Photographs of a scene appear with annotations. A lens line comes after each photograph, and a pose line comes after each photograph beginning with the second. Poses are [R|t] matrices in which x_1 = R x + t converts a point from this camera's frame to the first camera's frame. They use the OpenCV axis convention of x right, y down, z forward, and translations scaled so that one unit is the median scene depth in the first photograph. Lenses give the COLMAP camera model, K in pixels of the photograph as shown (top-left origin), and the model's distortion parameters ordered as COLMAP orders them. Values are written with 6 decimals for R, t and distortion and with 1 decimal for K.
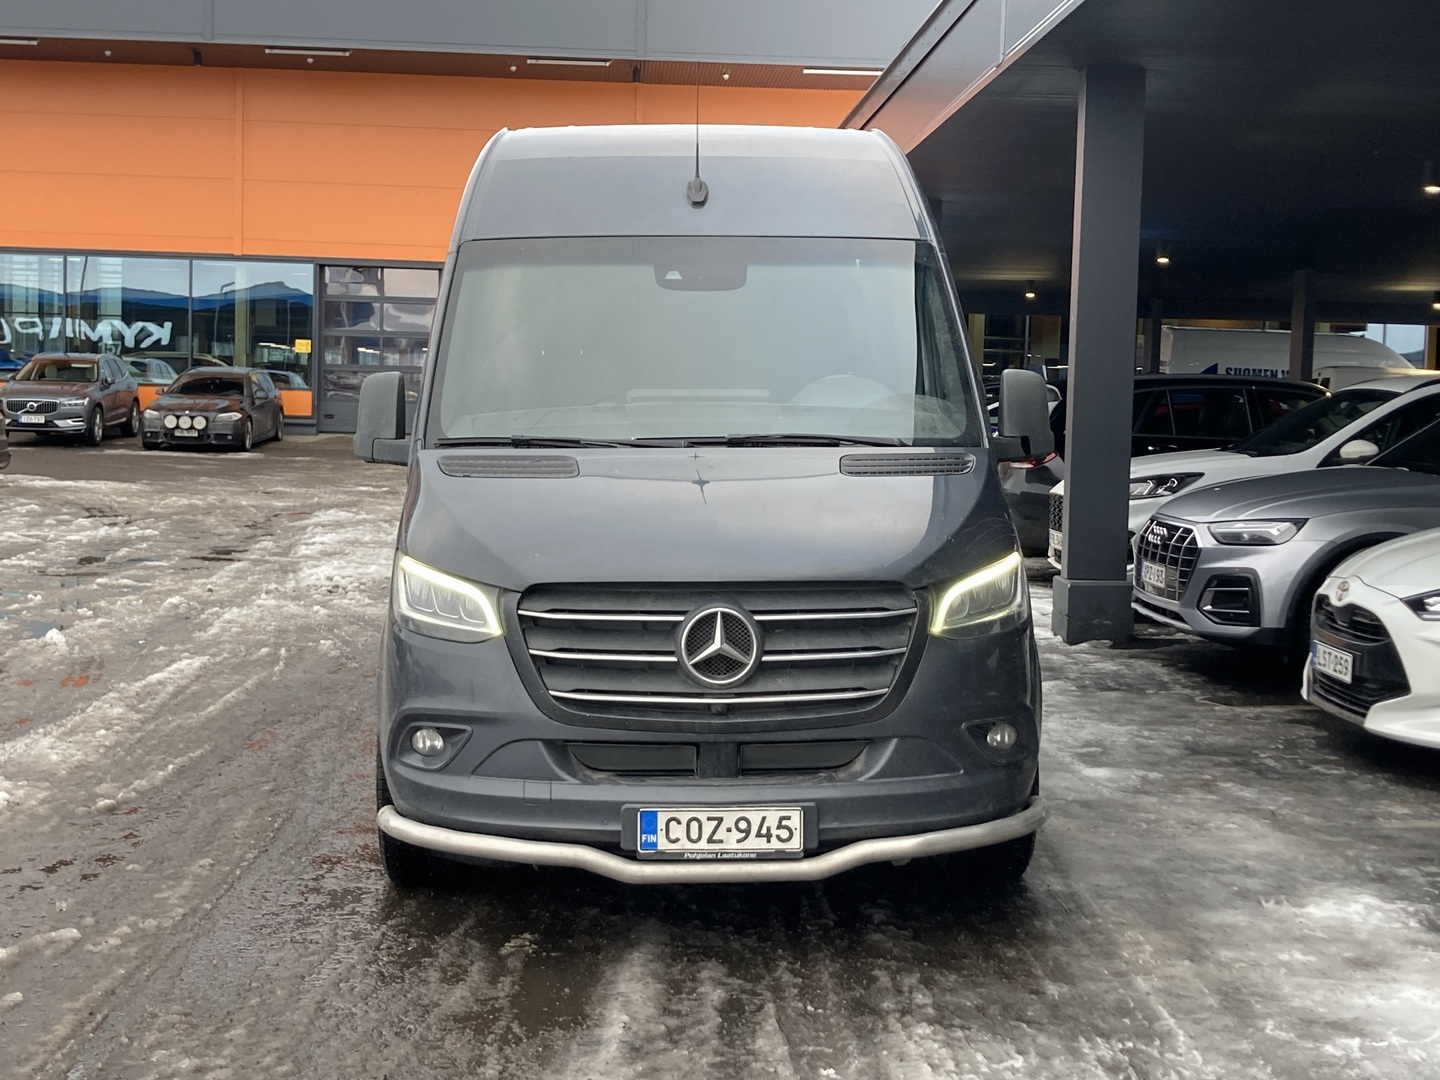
lens RADIAL K [[2160.2, 0, 720.0], [0, 2160.2, 540.0], [0, 0, 1]] dist [-0.001127, -0.034045]
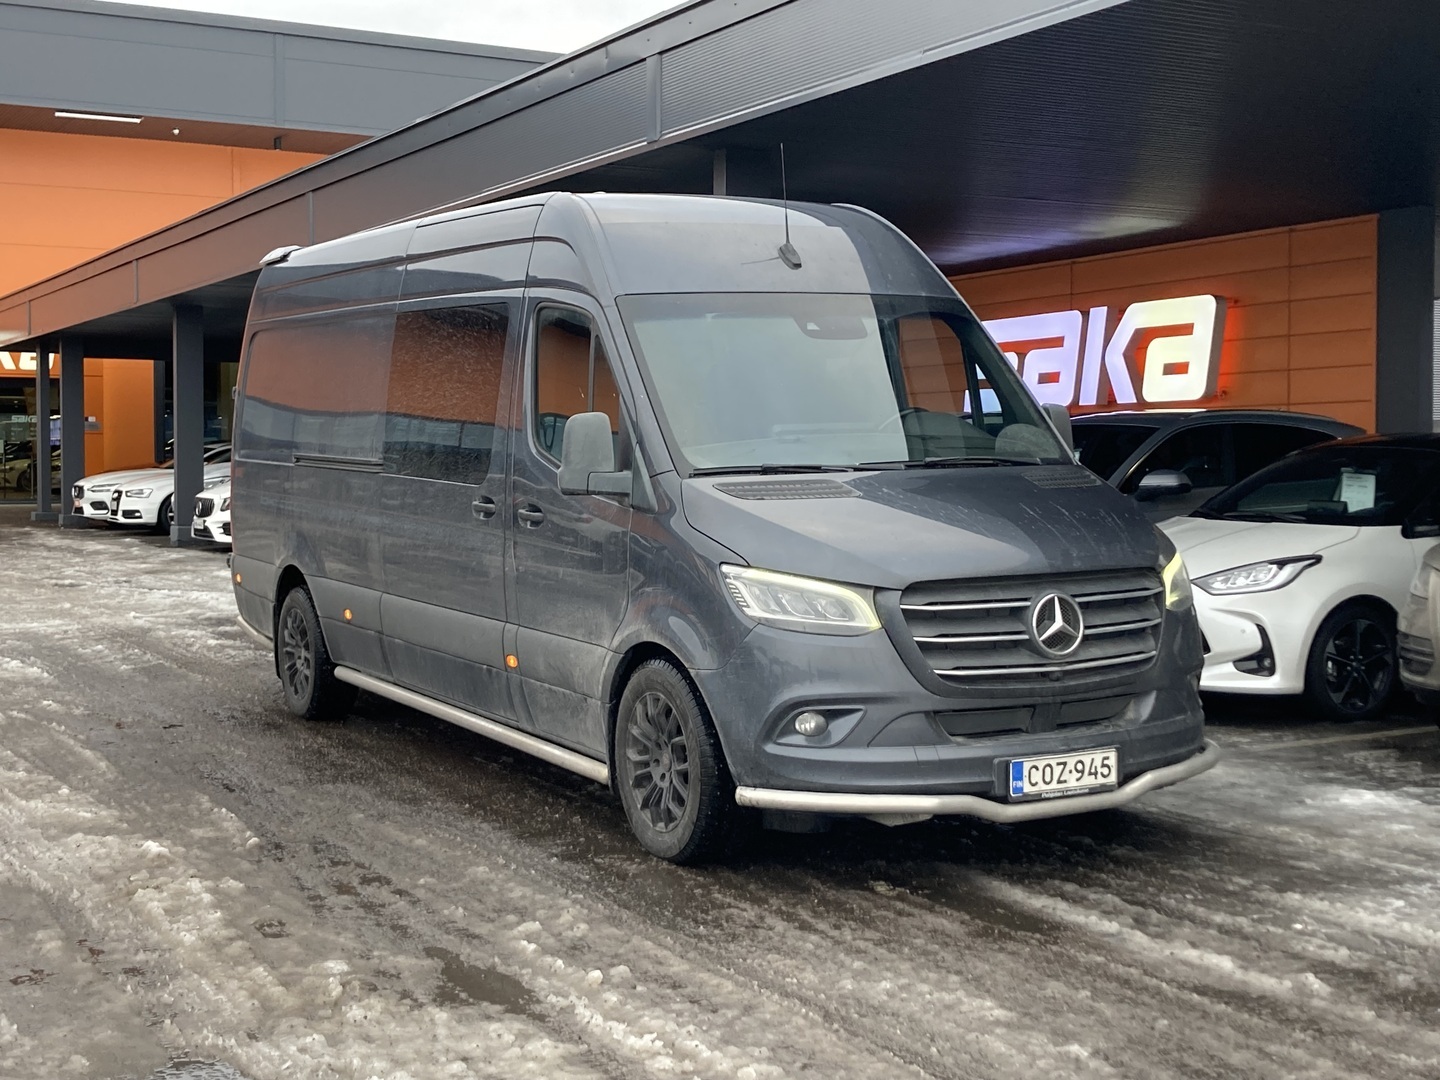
lens RADIAL K [[2160.2, 0, 720.0], [0, 2160.2, 540.0], [0, 0, 1]] dist [-0.001127, -0.034045]
pose [[0.891829, -0.039136, 0.450676, -0.729364], [0.050965, 0.998600, -0.014137, 0.008521], [-0.449492, 0.035577, 0.892575, -0.022778]]
